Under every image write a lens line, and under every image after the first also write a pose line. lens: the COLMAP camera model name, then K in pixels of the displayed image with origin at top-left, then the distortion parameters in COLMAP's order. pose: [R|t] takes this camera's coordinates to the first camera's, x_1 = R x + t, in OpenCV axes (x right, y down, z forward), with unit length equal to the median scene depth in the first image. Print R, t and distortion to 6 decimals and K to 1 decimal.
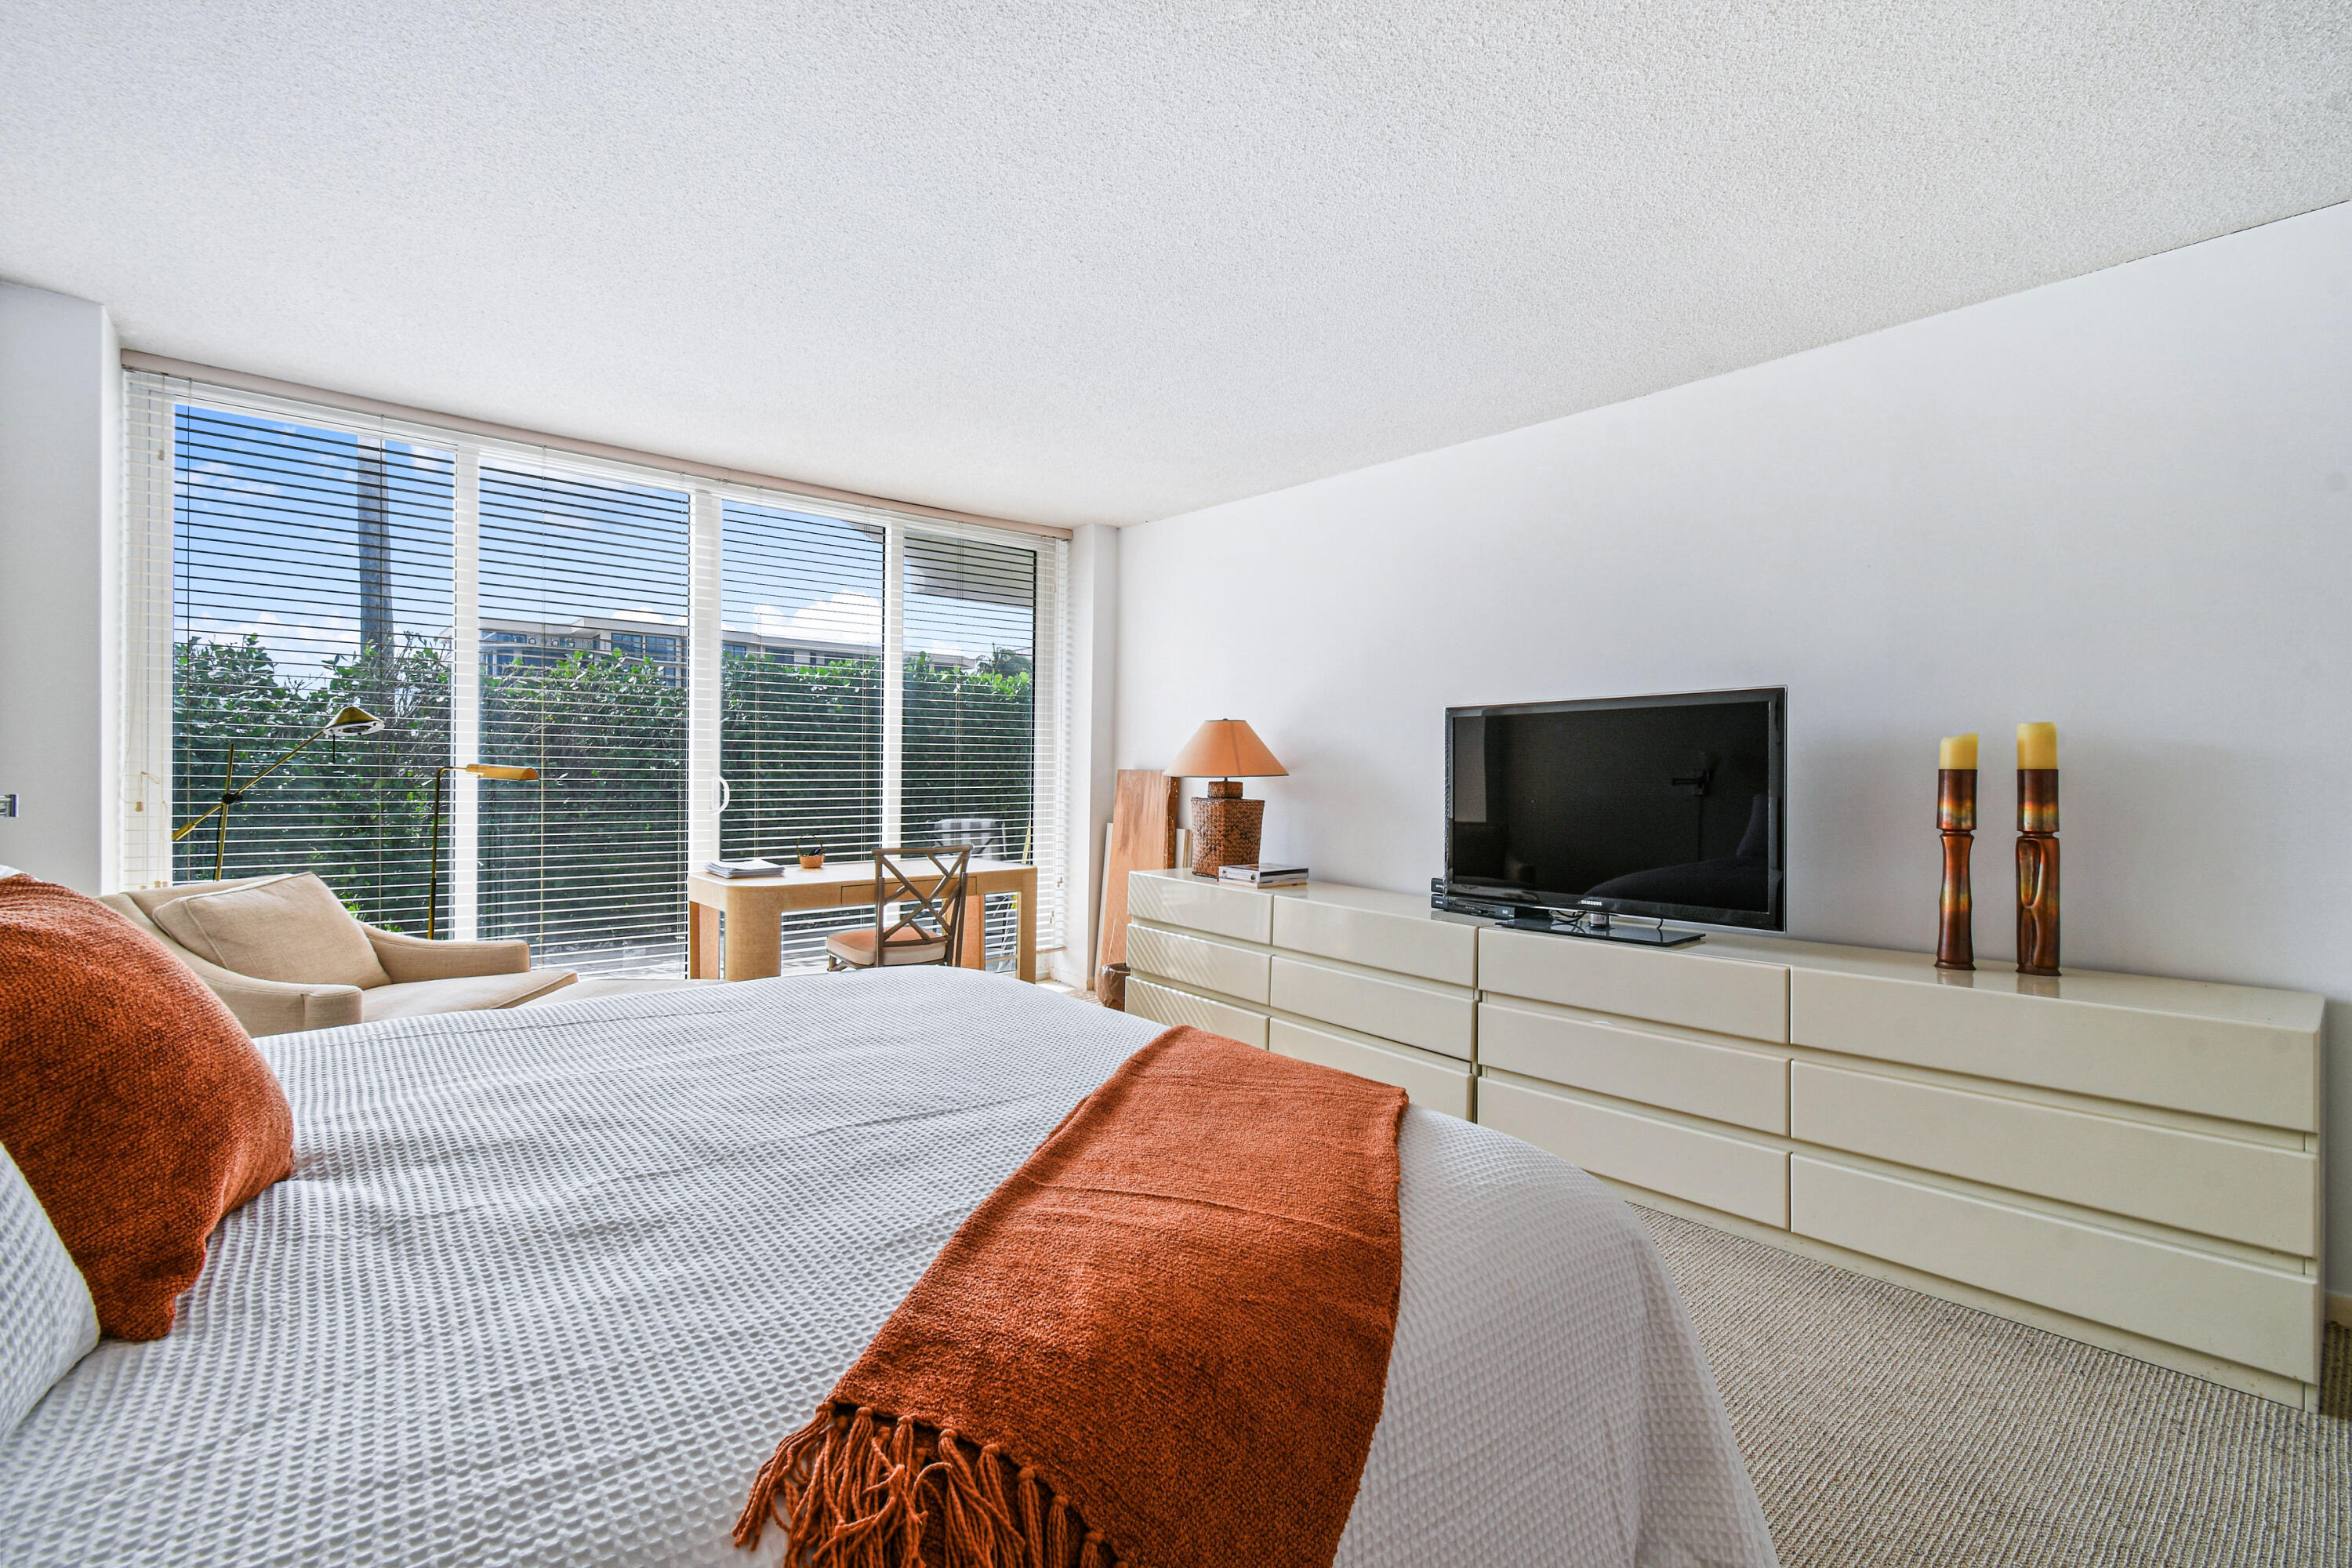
lens RADIAL K [[1055.8, 0, 1186.6], [0, 1055.8, 751.4], [0, 0, 1]] dist [-0.000345, -0.000554]
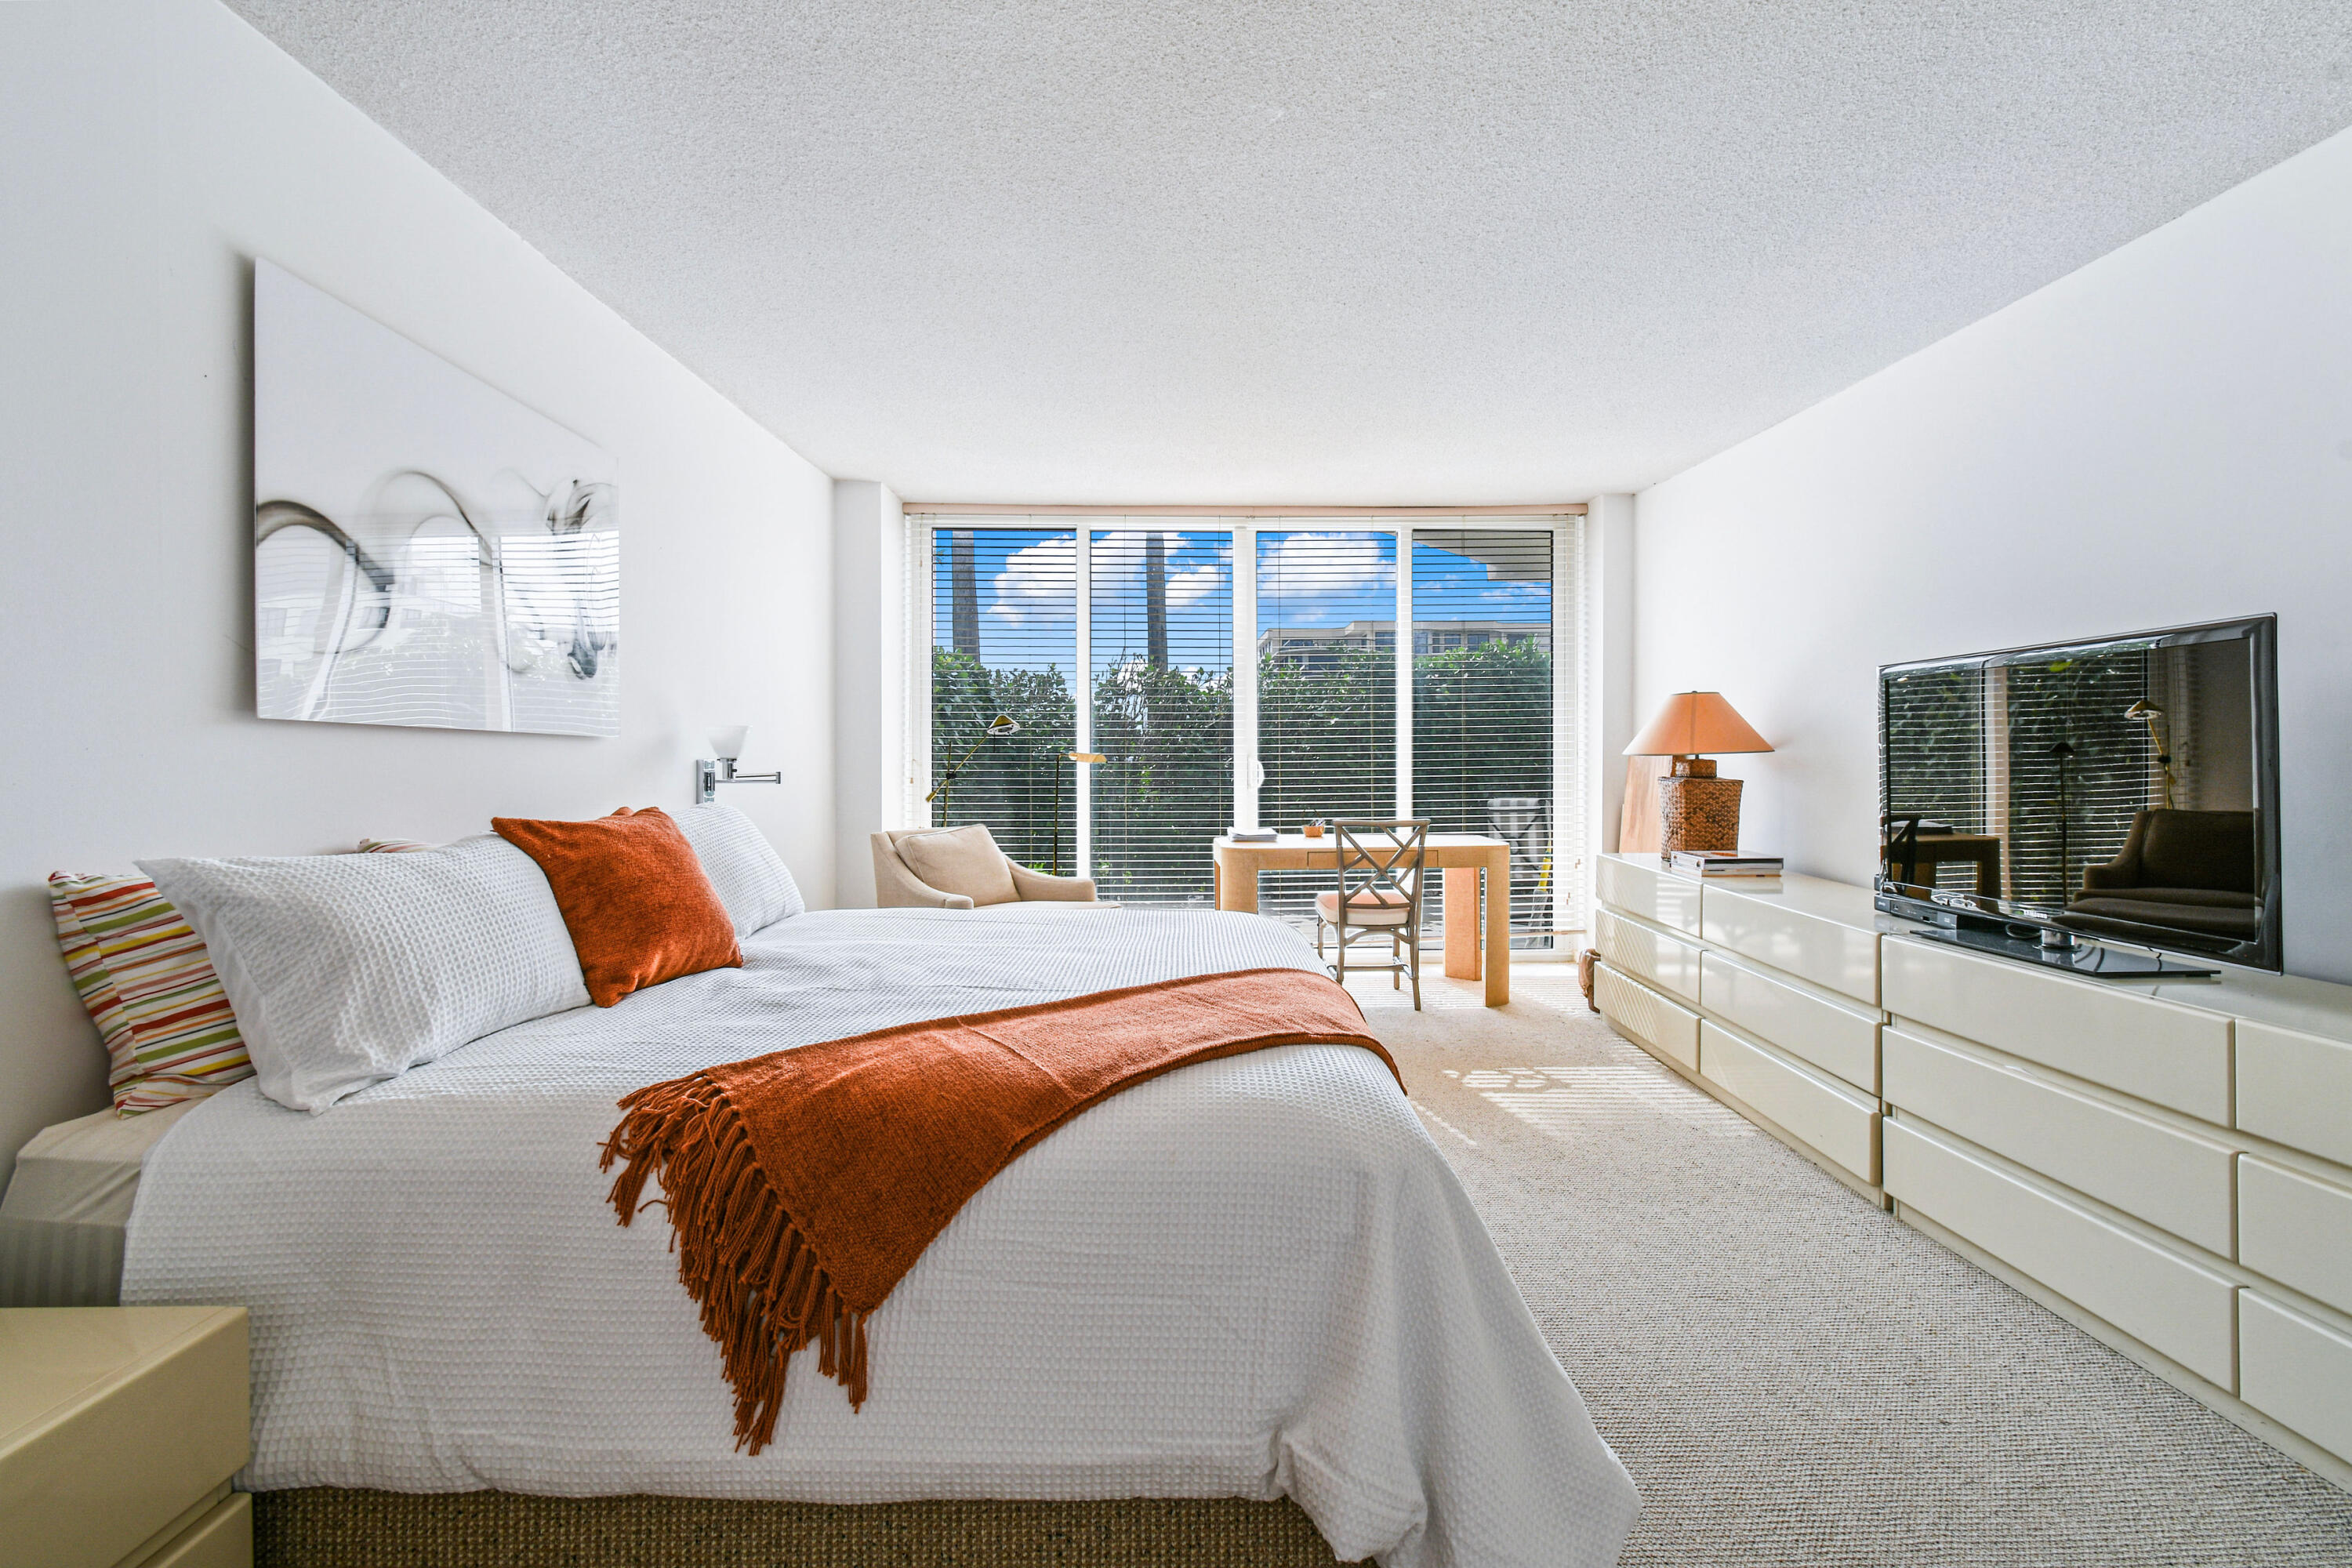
lens RADIAL K [[1066.4, 0, 1184.7], [0, 1066.4, 710.8], [0, 0, 1]] dist [0.002597, -0.000457]
pose [[0.764606, -0.038260, -0.643361, 0.321471], [0.025020, 0.999246, -0.029689, 0.003128], [0.644012, 0.006603, 0.764987, 0.007145]]
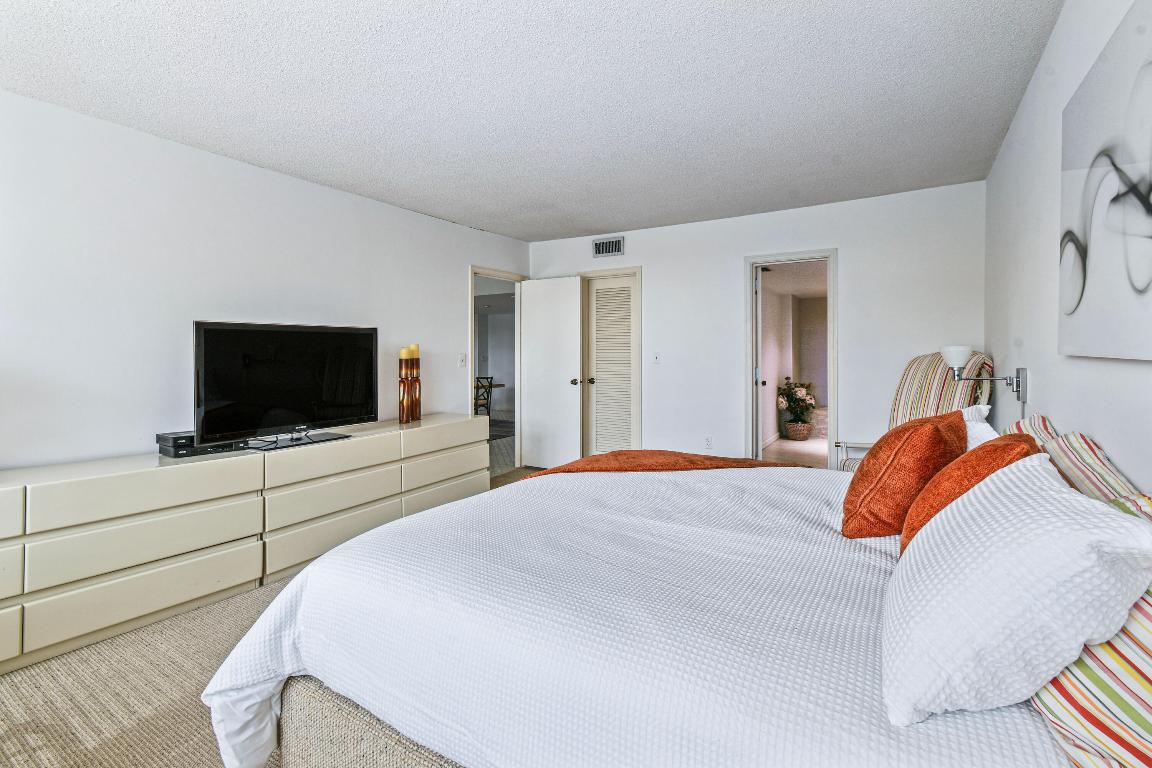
lens RADIAL K [[517.1, 0, 581.2], [0, 517.1, 368.0], [0, 0, 1]] dist [-0.000345, -0.000554]
pose [[-0.280058, -0.022571, 0.959718, -0.539036], [-0.005750, 0.999745, 0.021834, 0.005573], [-0.959966, 0.000597, -0.280116, 0.588244]]
